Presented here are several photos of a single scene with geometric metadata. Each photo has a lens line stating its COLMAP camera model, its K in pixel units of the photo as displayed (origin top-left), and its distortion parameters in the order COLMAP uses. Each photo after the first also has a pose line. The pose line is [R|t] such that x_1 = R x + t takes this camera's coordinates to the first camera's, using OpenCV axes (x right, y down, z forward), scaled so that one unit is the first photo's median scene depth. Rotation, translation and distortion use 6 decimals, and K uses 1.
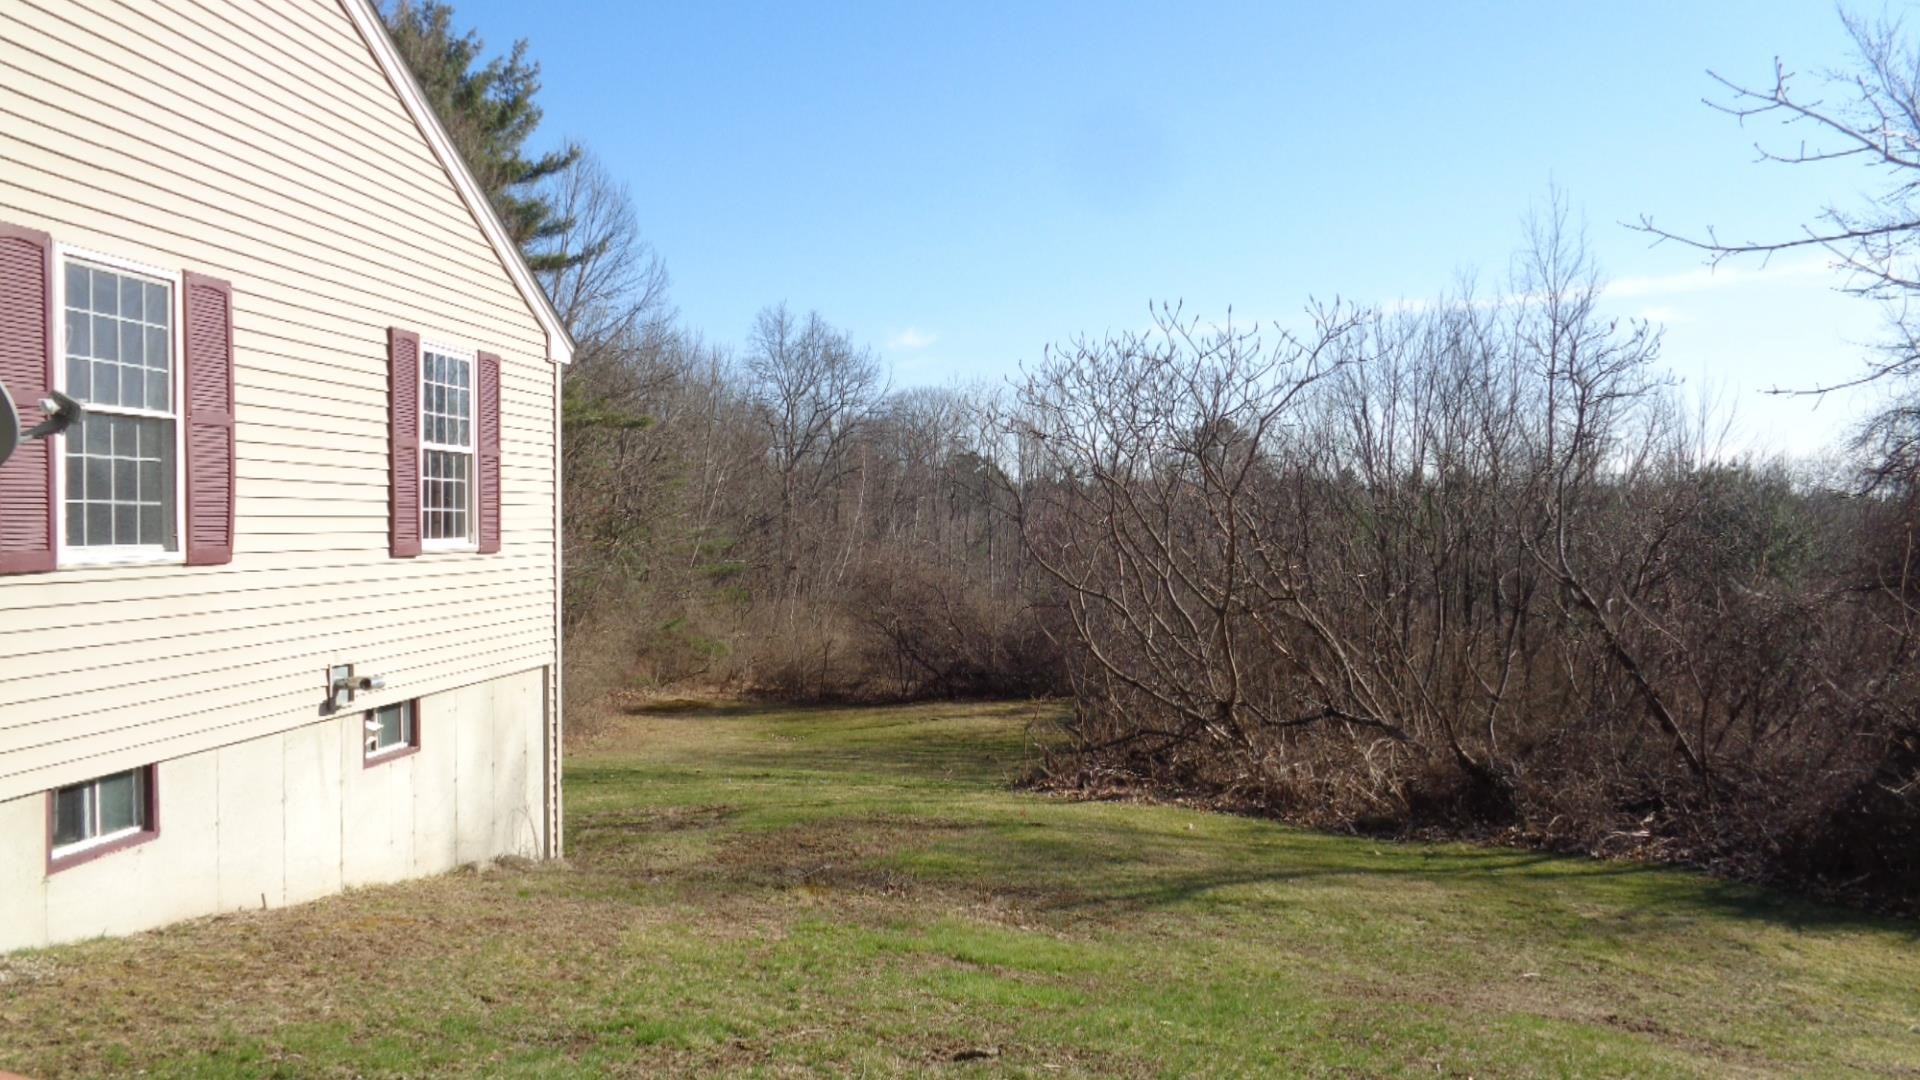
lens RADIAL K [[1419.2, 0, 960.0], [0, 1419.2, 540.0], [0, 0, 1]] dist [-0.002629, -0.001871]
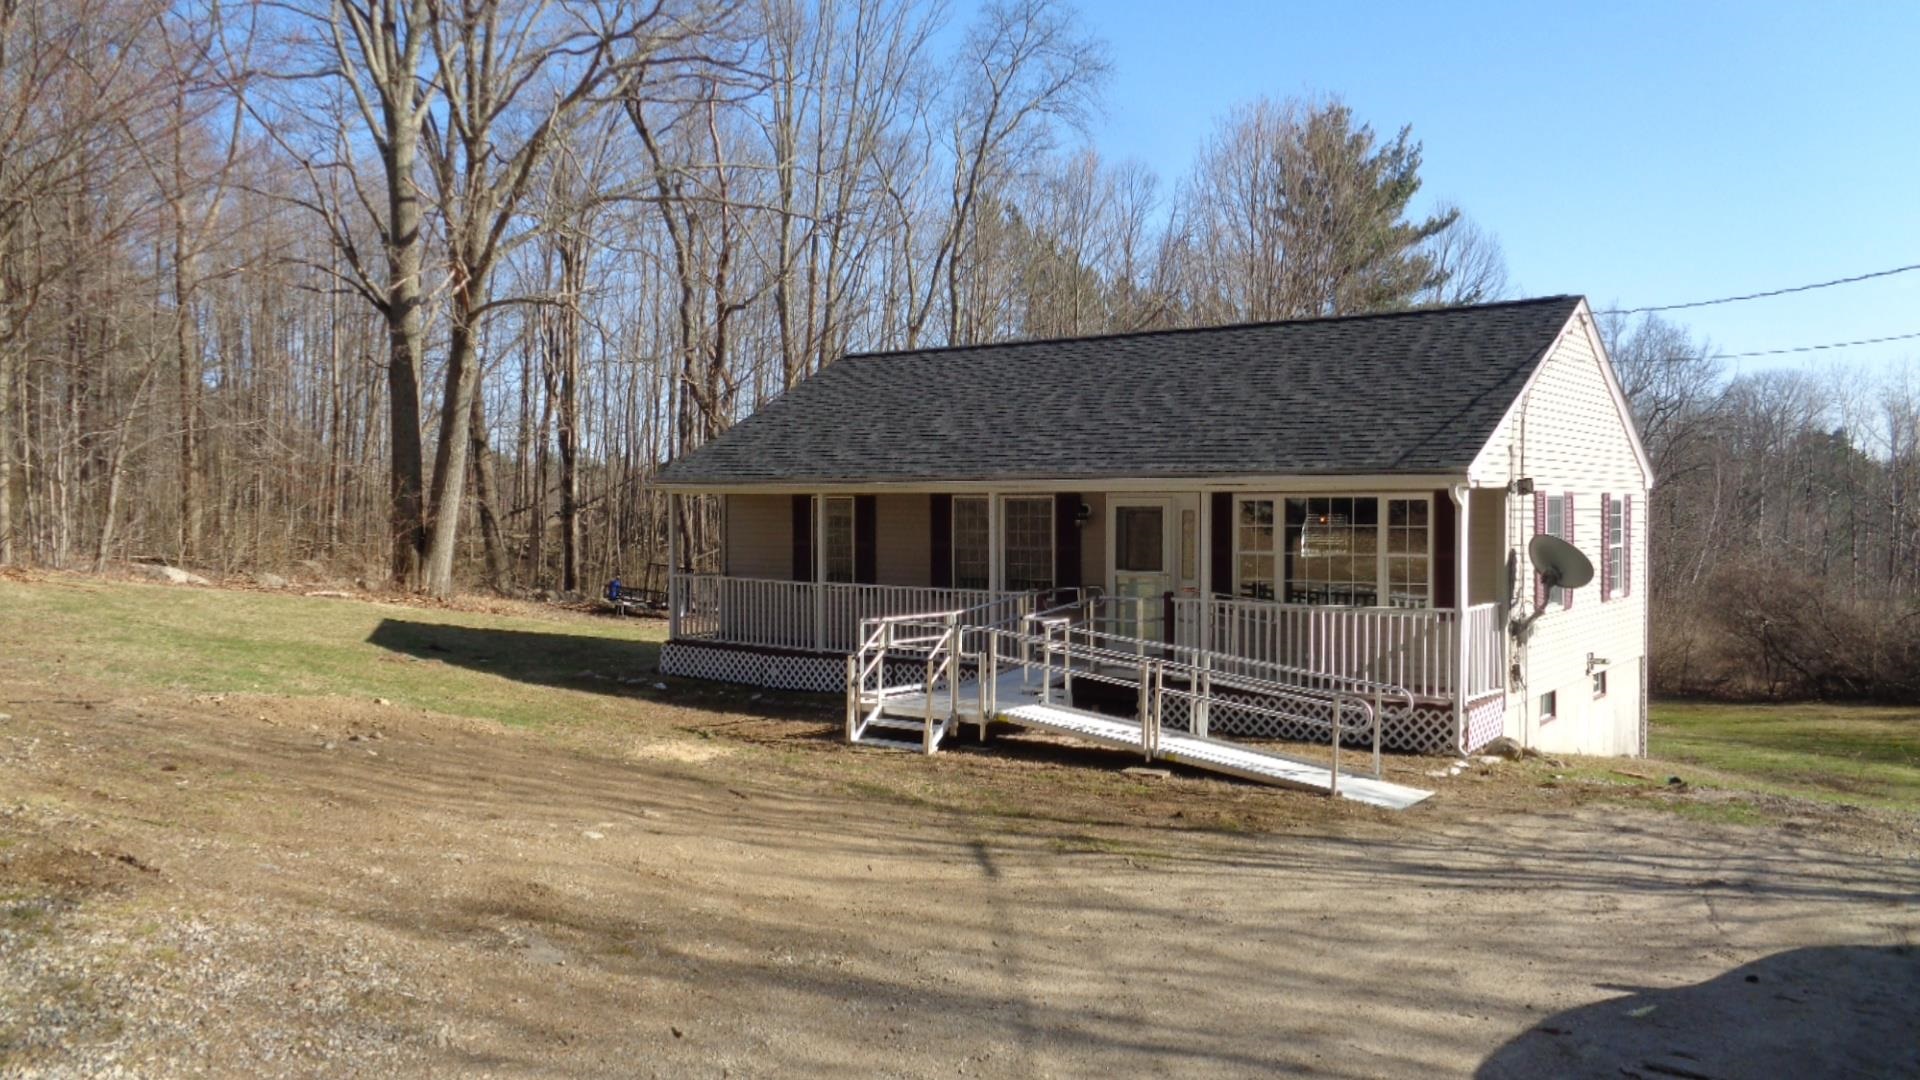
lens RADIAL K [[1419.2, 0, 960.0], [0, 1419.2, 540.0], [0, 0, 1]] dist [-0.002629, -0.001871]
pose [[0.861646, 0.005493, -0.507479, -0.026646], [-0.000041, 0.999942, 0.010755, -0.017245], [0.507509, -0.009246, 0.861597, -0.217795]]
